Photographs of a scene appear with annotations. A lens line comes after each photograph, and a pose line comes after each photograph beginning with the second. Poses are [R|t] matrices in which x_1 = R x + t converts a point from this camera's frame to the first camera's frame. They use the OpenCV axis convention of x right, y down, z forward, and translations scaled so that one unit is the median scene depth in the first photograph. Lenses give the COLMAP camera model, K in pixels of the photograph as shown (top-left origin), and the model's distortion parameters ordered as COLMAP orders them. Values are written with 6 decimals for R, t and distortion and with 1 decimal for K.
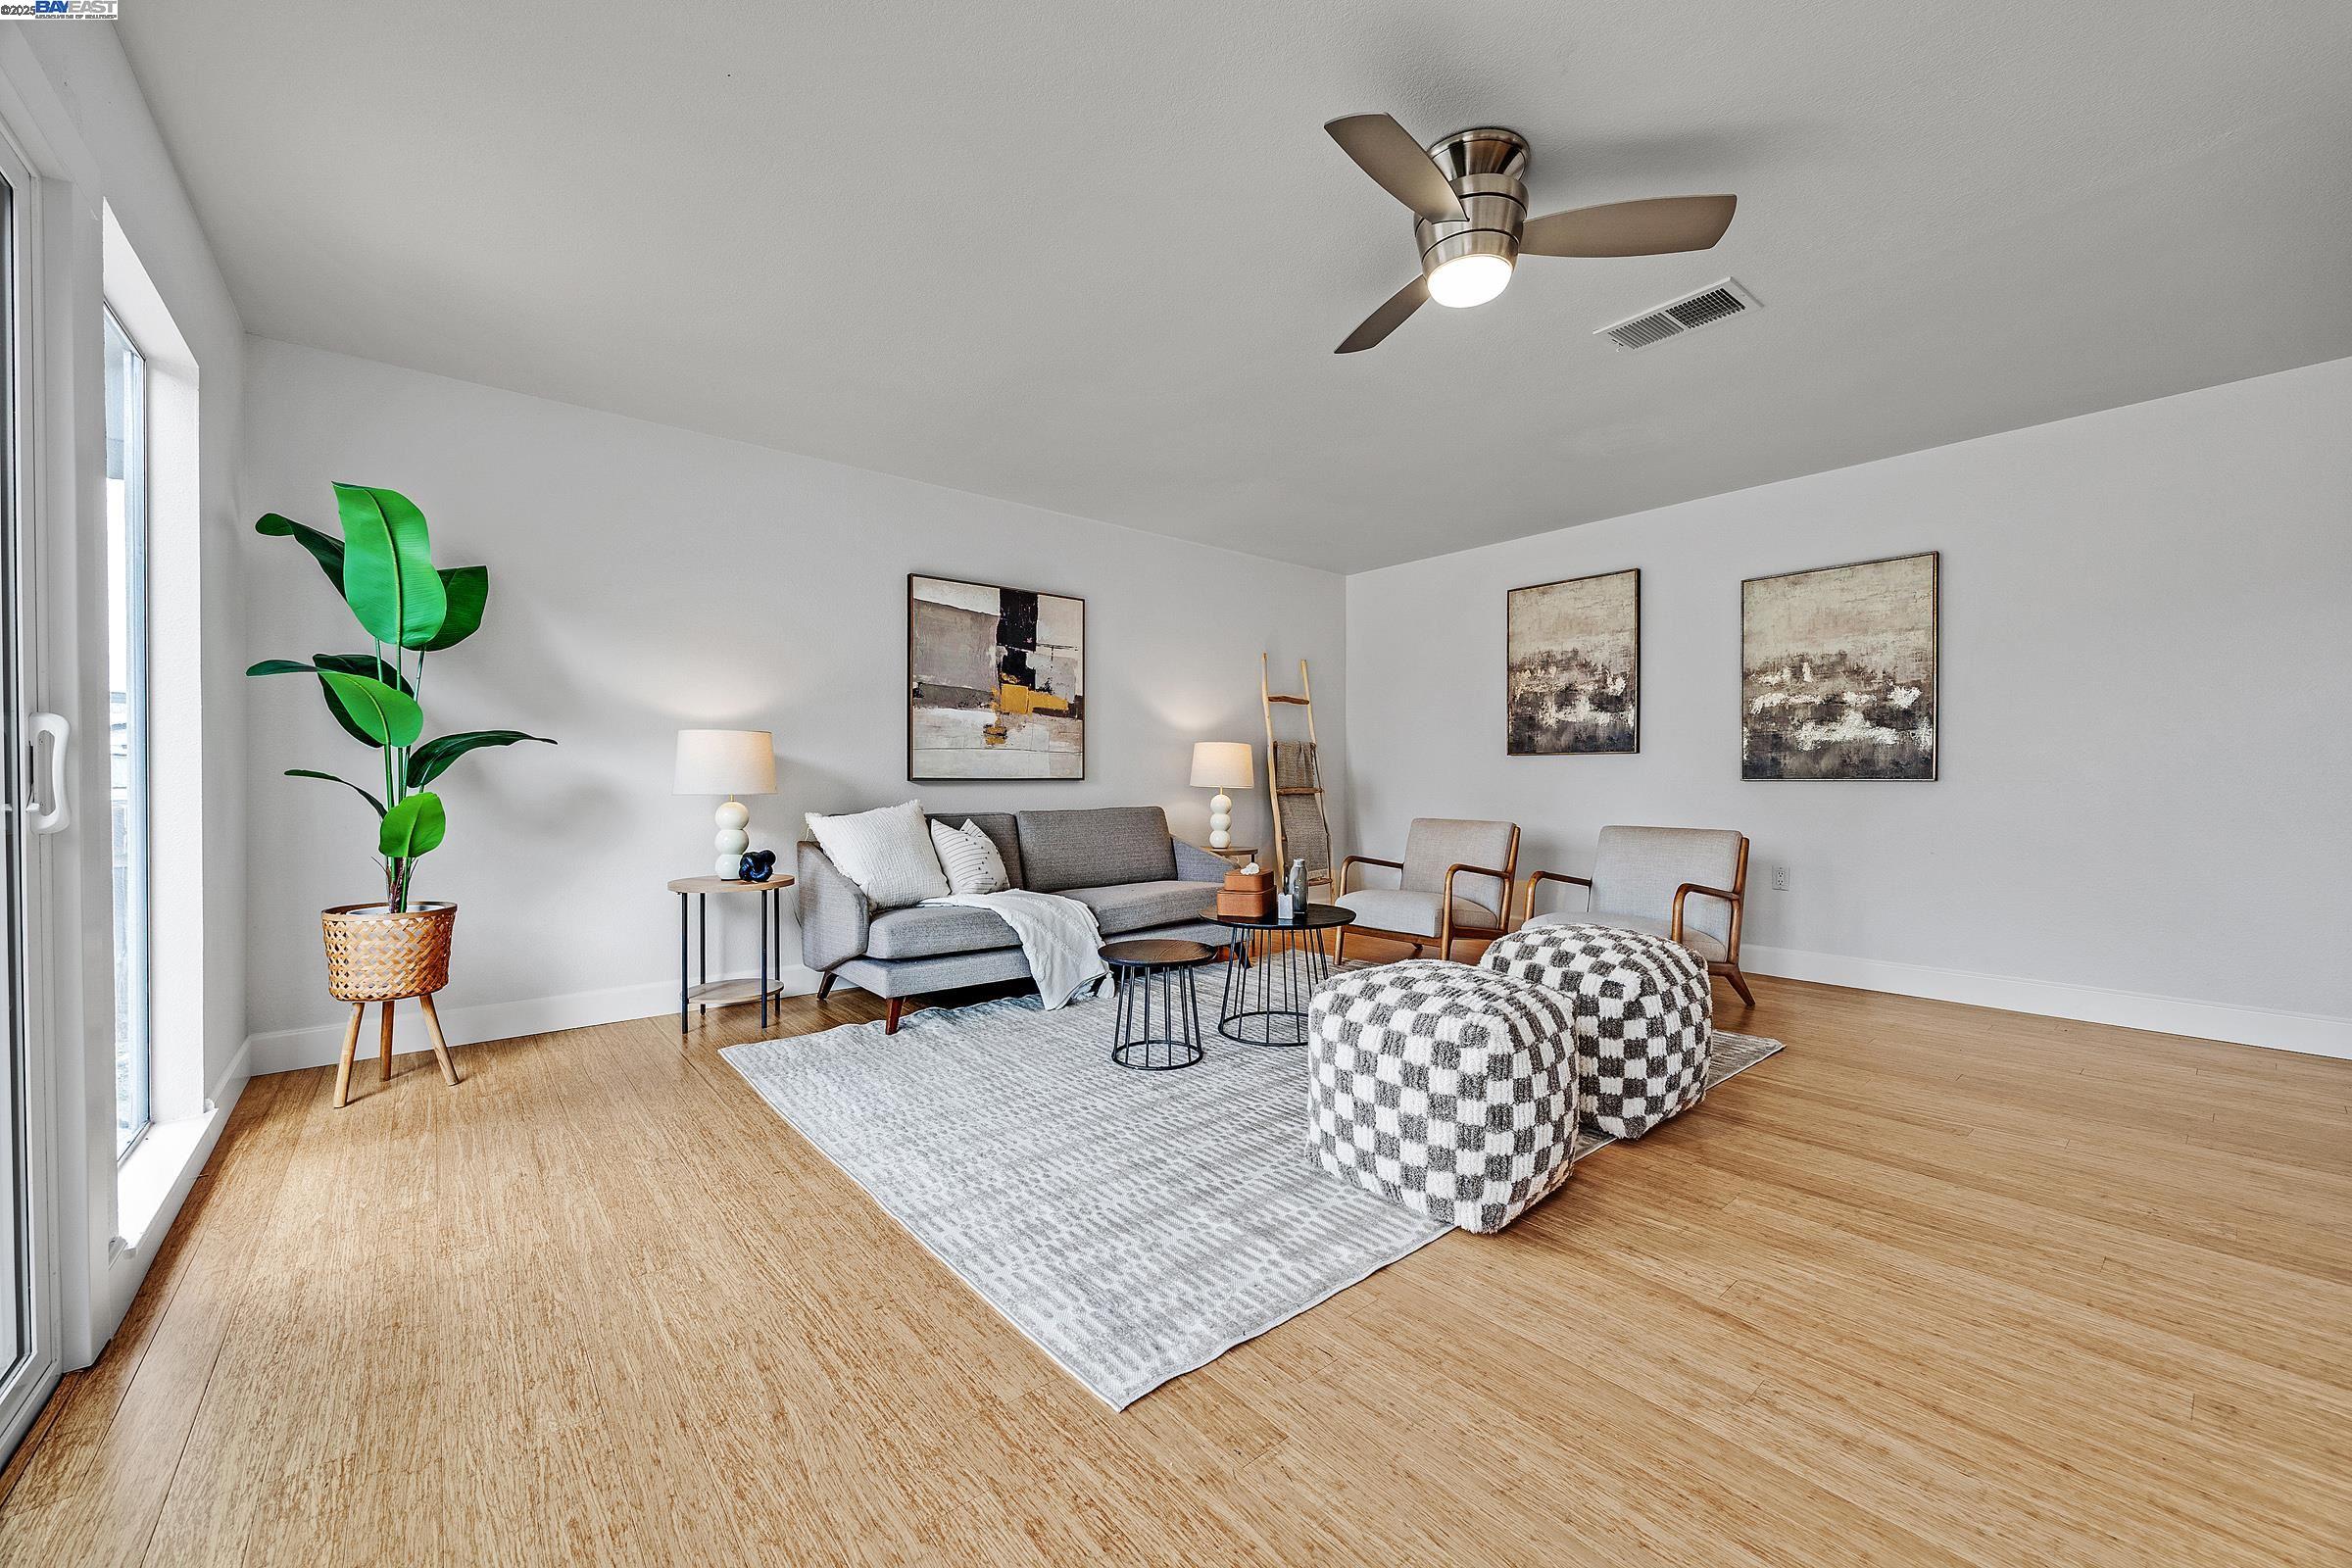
lens RADIAL K [[897.9, 0, 1186.8], [0, 897.9, 784.7], [0, 0, 1]] dist [-0.003641, 0.000048]
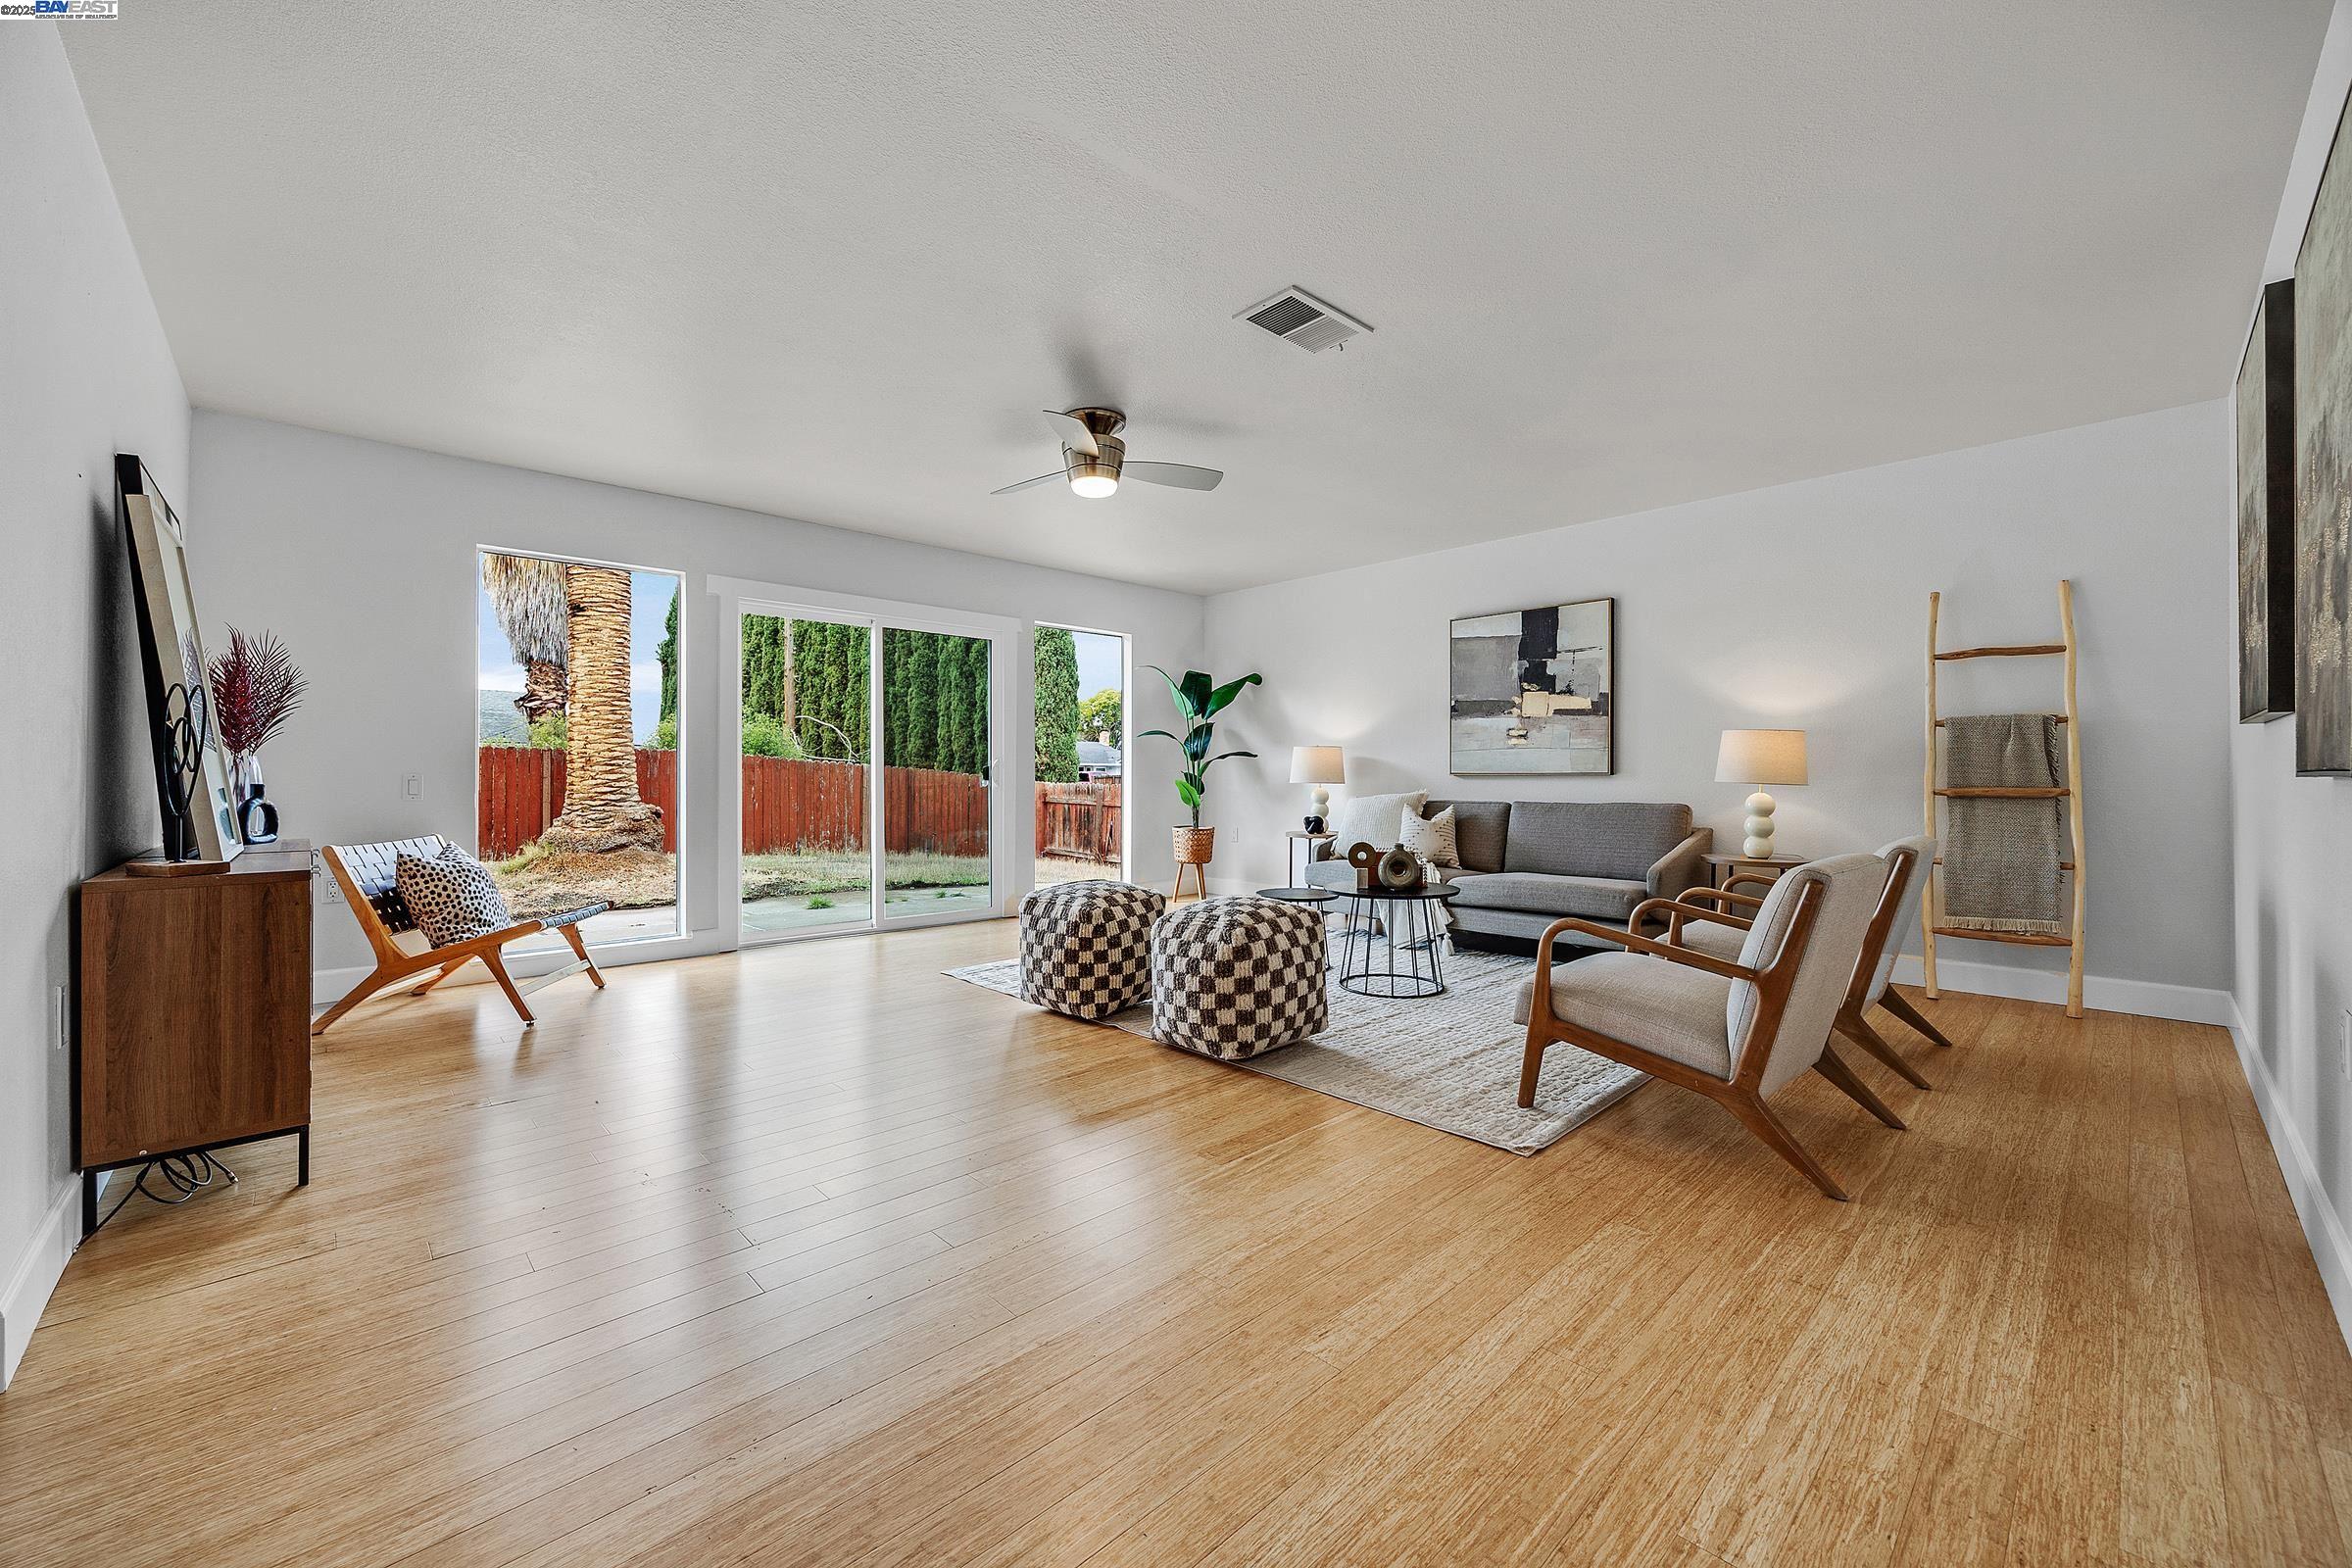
lens RADIAL K [[897.9, 0, 1178.0], [0, 897.9, 779.2], [0, 0, 1]] dist [-0.003641, 0.000048]
pose [[0.065720, 0.008023, -0.997806, 0.944420], [-0.008124, 0.999939, 0.007505, -0.004263], [0.997805, 0.007613, 0.065781, 0.481413]]
